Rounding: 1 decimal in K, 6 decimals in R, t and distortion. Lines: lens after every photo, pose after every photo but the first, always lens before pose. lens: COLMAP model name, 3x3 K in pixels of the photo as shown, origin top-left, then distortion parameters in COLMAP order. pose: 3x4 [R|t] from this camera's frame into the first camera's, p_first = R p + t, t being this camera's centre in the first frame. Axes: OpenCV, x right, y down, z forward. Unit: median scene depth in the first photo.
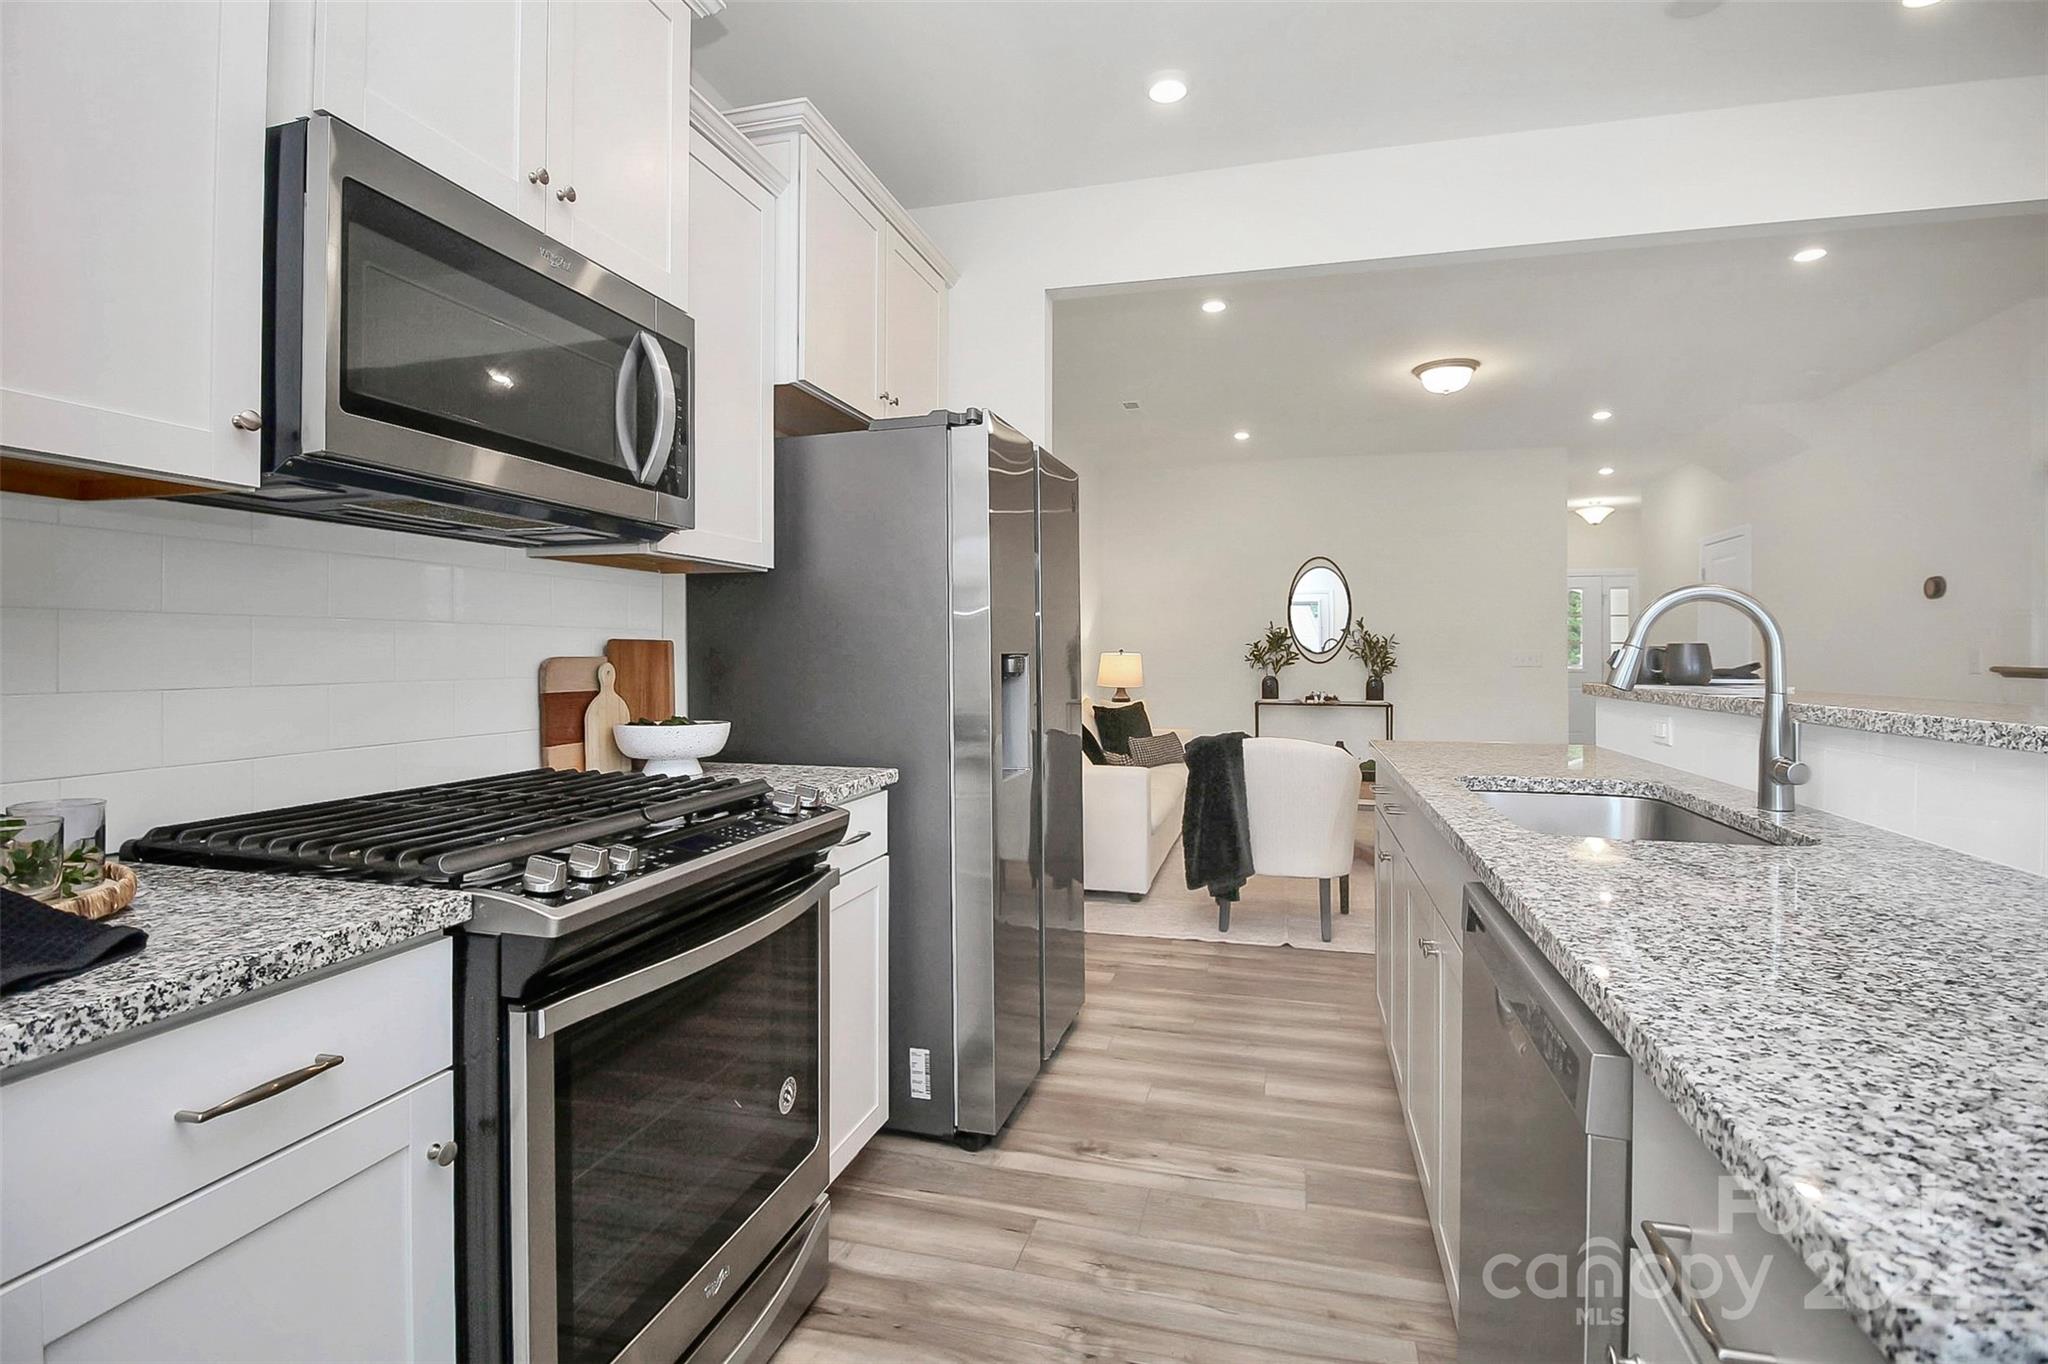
lens RADIAL K [[974.4, 0, 1023.5], [0, 974.4, 663.2], [0, 0, 1]] dist [-0.007033, -0.000946]
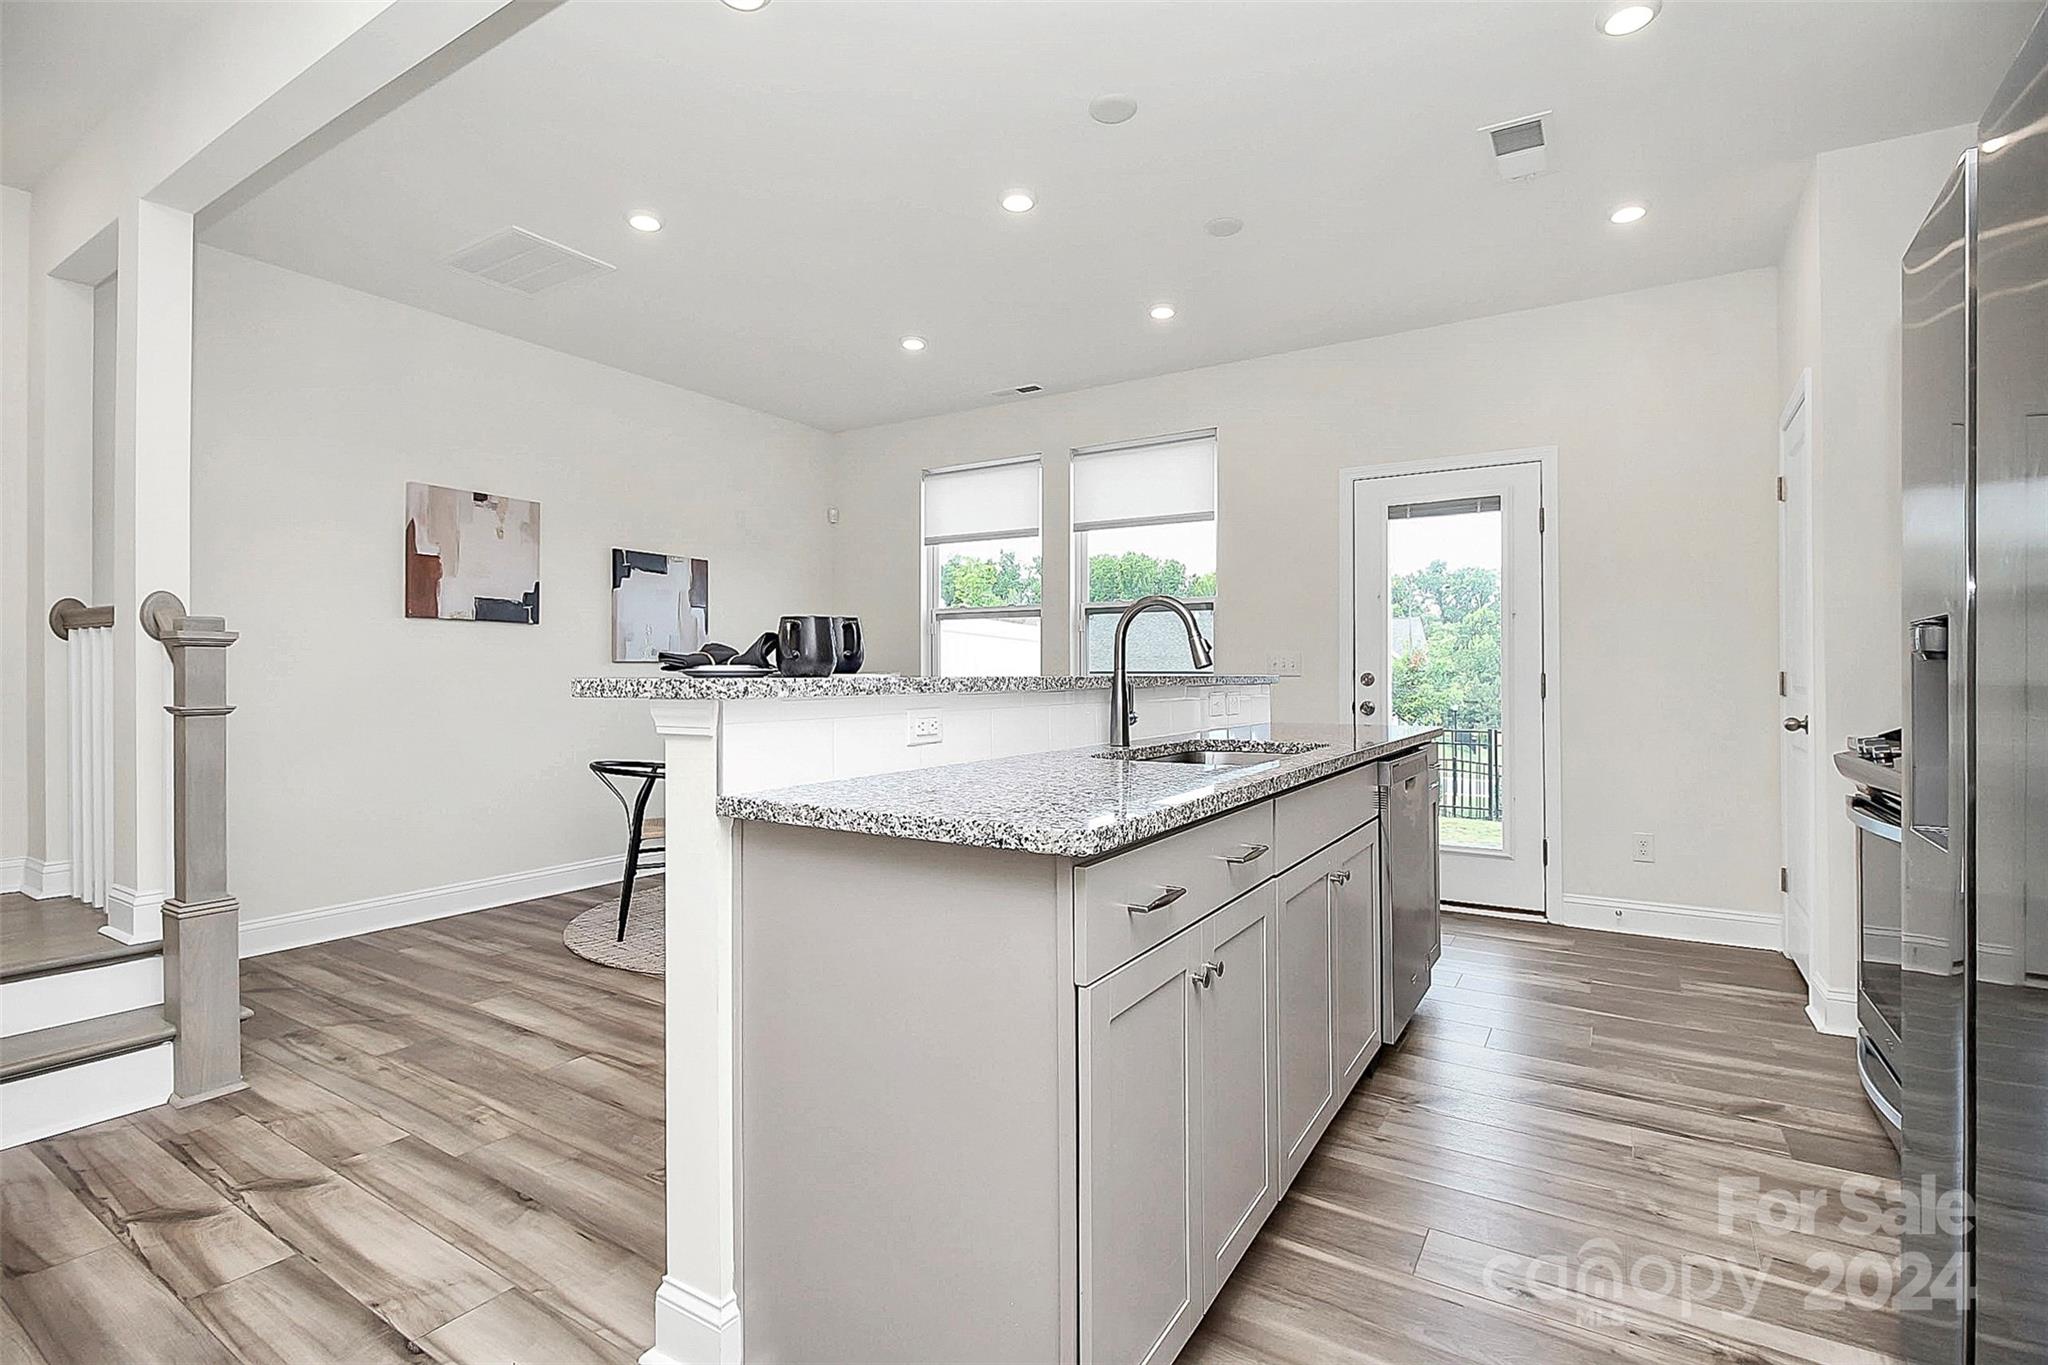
lens RADIAL K [[954.9, 0, 1030.3], [0, 954.9, 669.8], [0, 0, 1]] dist [0.002697, 0.000047]
pose [[-0.957502, -0.000094, 0.288426, 0.154425], [0.001521, 0.999984, 0.005374, 0.006787], [-0.288422, 0.005585, -0.957487, 0.780358]]
